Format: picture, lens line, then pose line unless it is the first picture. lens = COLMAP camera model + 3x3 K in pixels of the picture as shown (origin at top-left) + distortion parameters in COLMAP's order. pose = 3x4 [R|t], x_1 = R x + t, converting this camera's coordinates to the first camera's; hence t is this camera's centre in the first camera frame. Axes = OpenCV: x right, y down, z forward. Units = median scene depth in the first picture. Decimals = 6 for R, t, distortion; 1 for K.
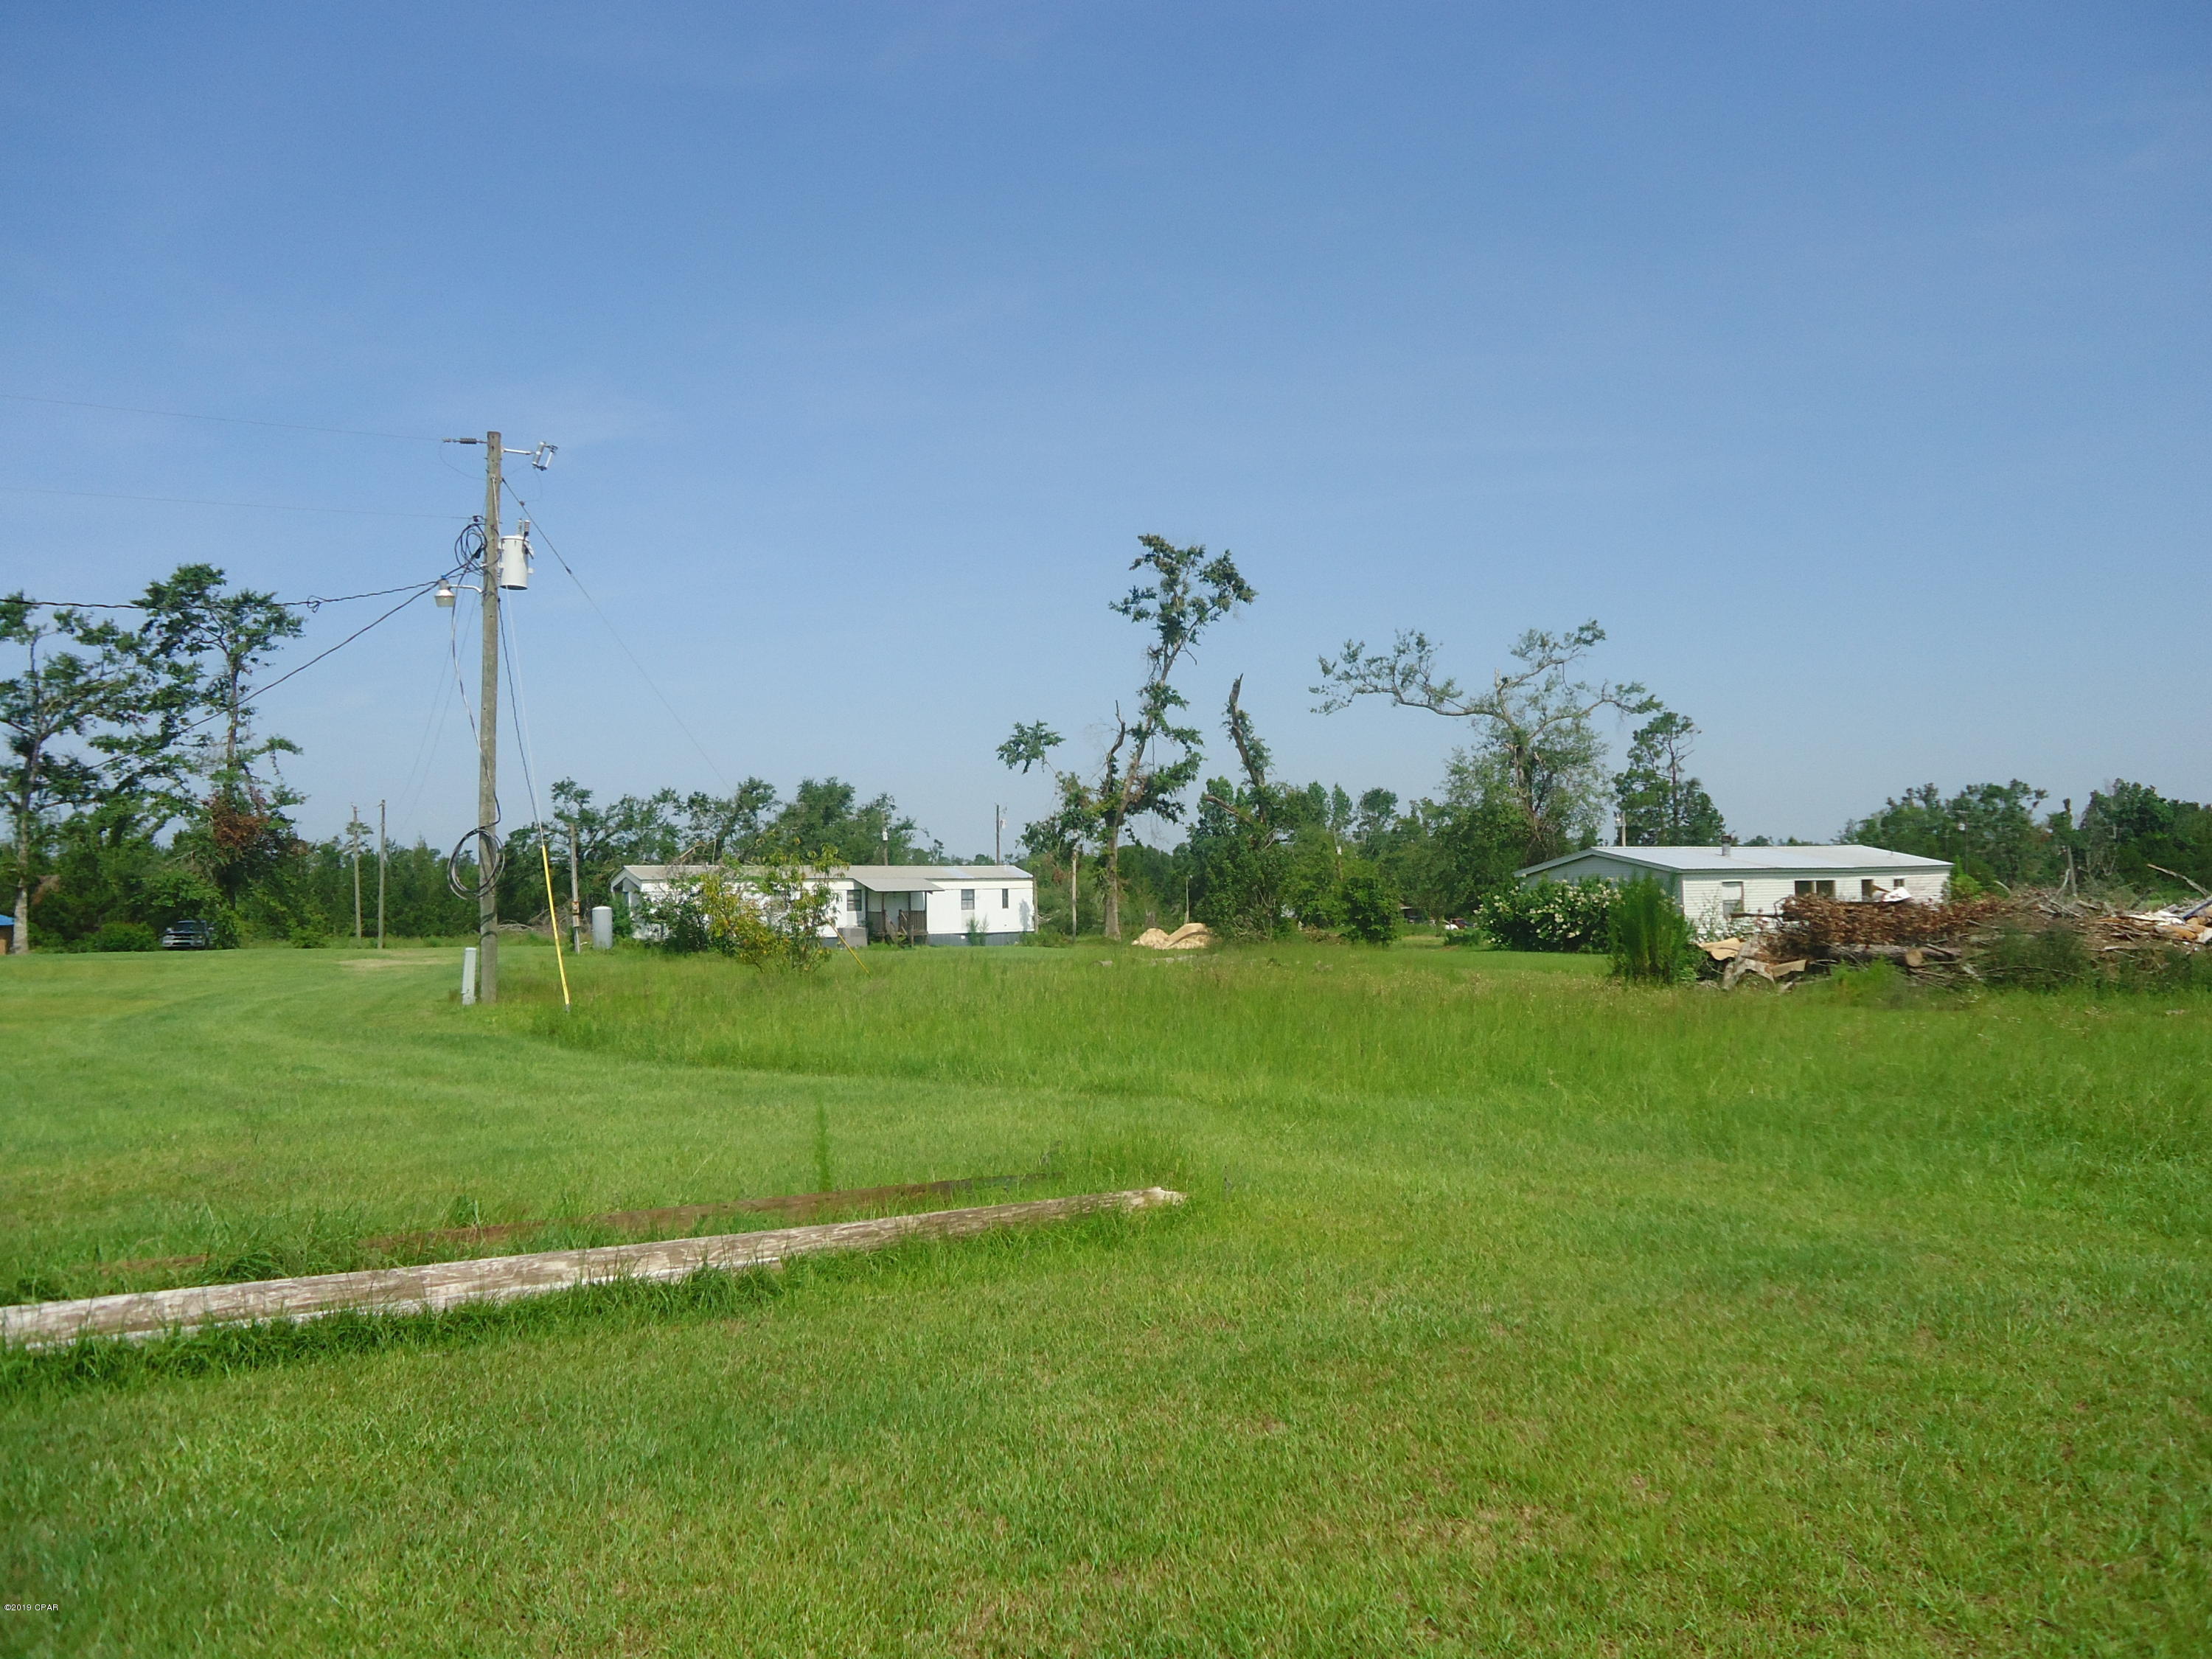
lens RADIAL K [[1669.8, 0, 1106.0], [0, 1669.8, 829.5], [0, 0, 1]] dist [-0.006804, -0.000663]
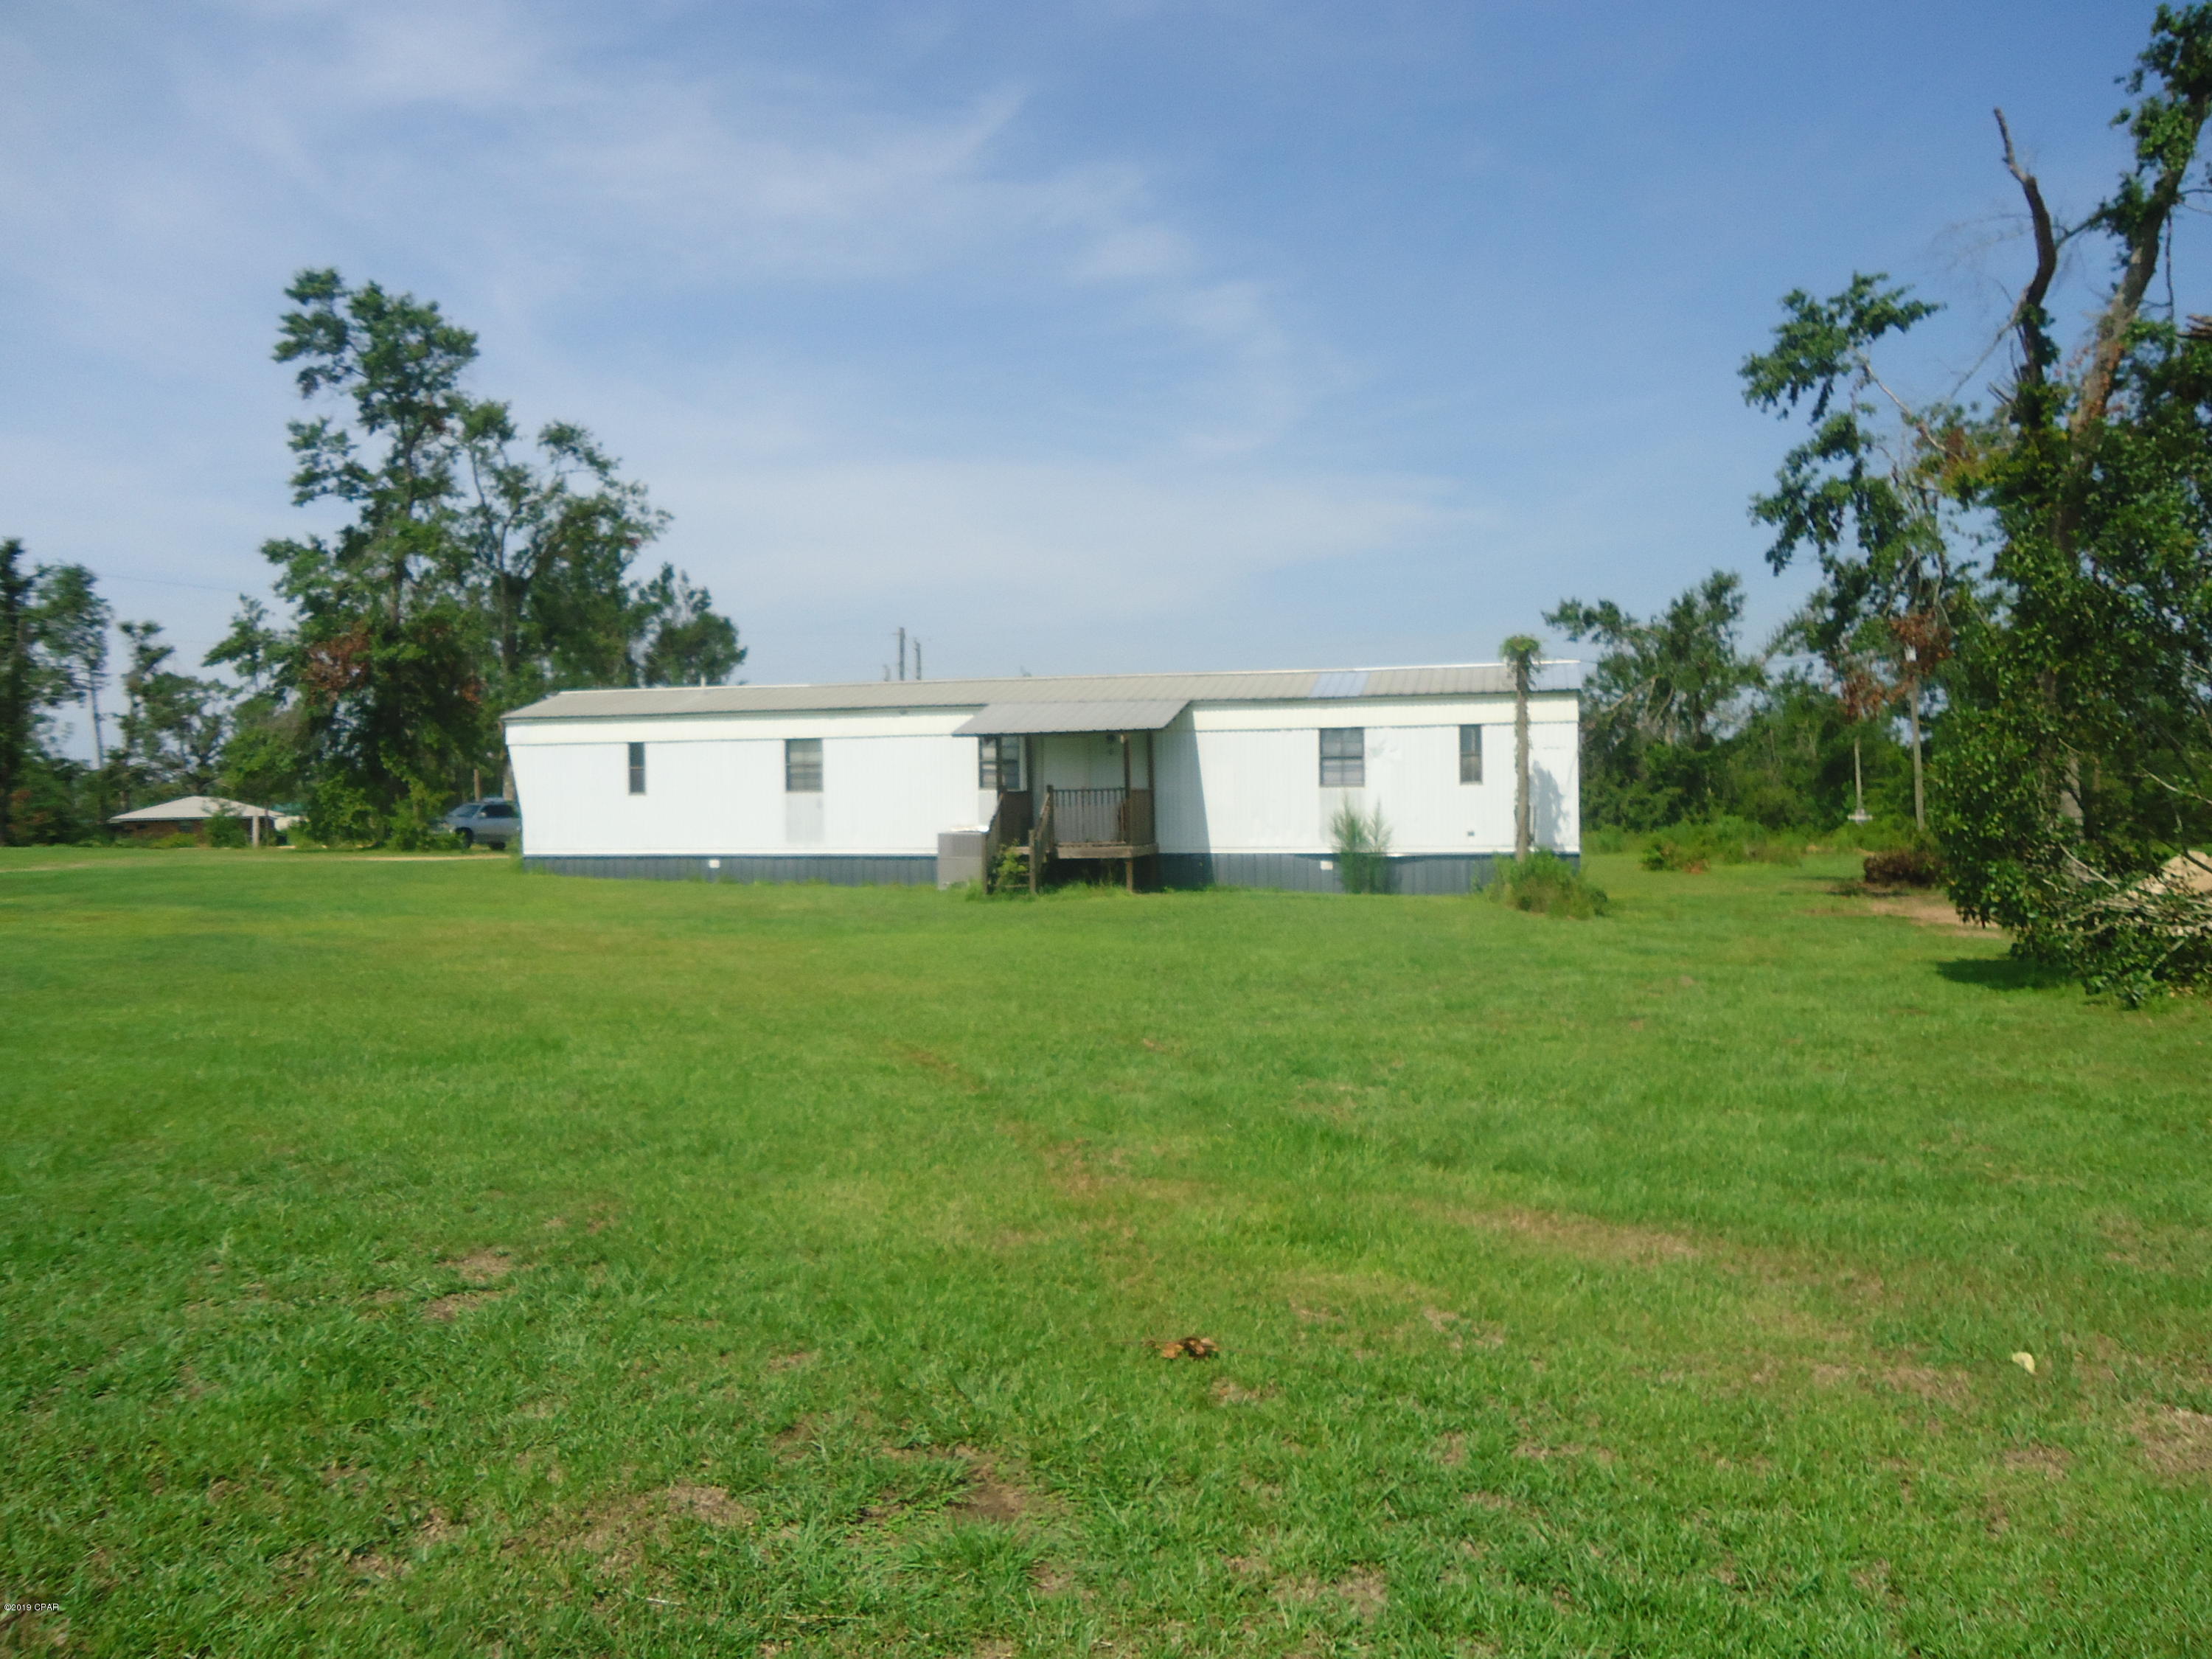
lens RADIAL K [[1624.4, 0, 1106.0], [0, 1624.4, 829.5], [0, 0, 1]] dist [-0.003642, 0.000391]
pose [[0.676916, 0.024489, -0.735653, 0.116113], [0.031449, 0.997571, 0.062146, 0.030036], [0.735388, -0.065203, 0.674502, 0.645946]]
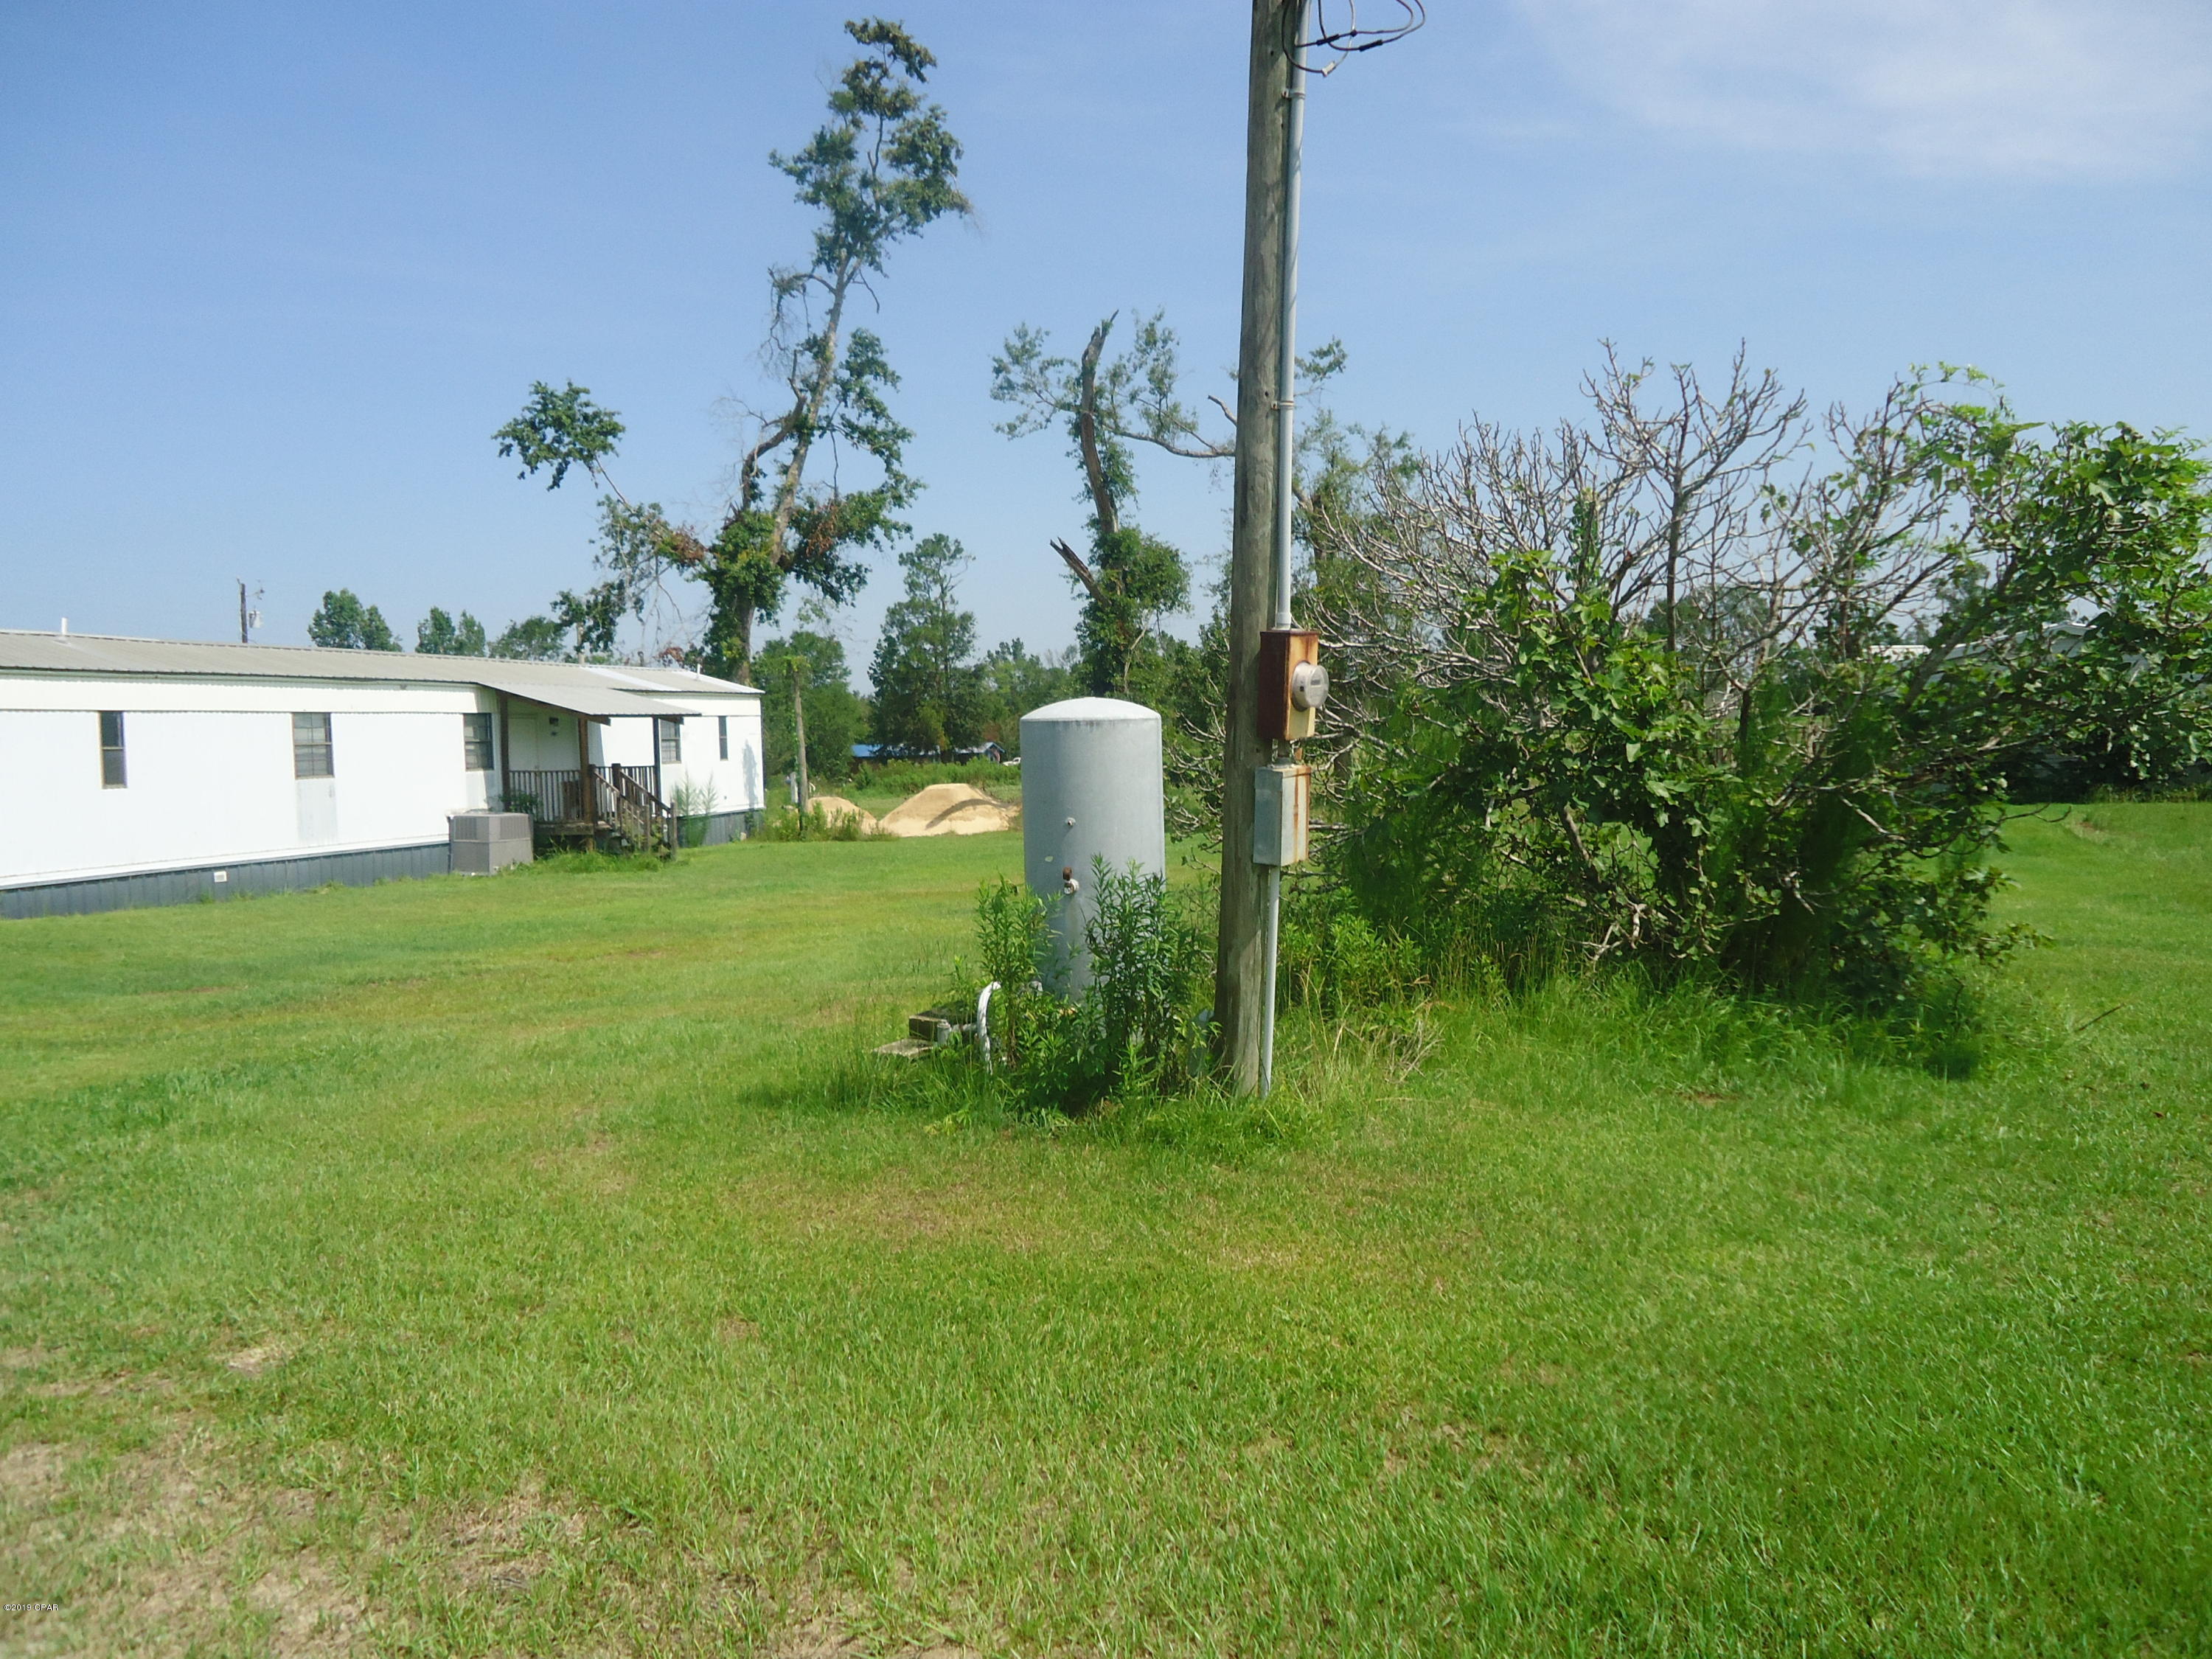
lens RADIAL K [[1624.4, 0, 1106.0], [0, 1624.4, 829.5], [0, 0, 1]] dist [-0.003642, 0.000391]
pose [[0.783881, -0.044310, 0.619328, -0.225572], [-0.006283, 0.996833, 0.079272, 0.027421], [-0.620879, -0.066031, 0.781120, 0.533591]]
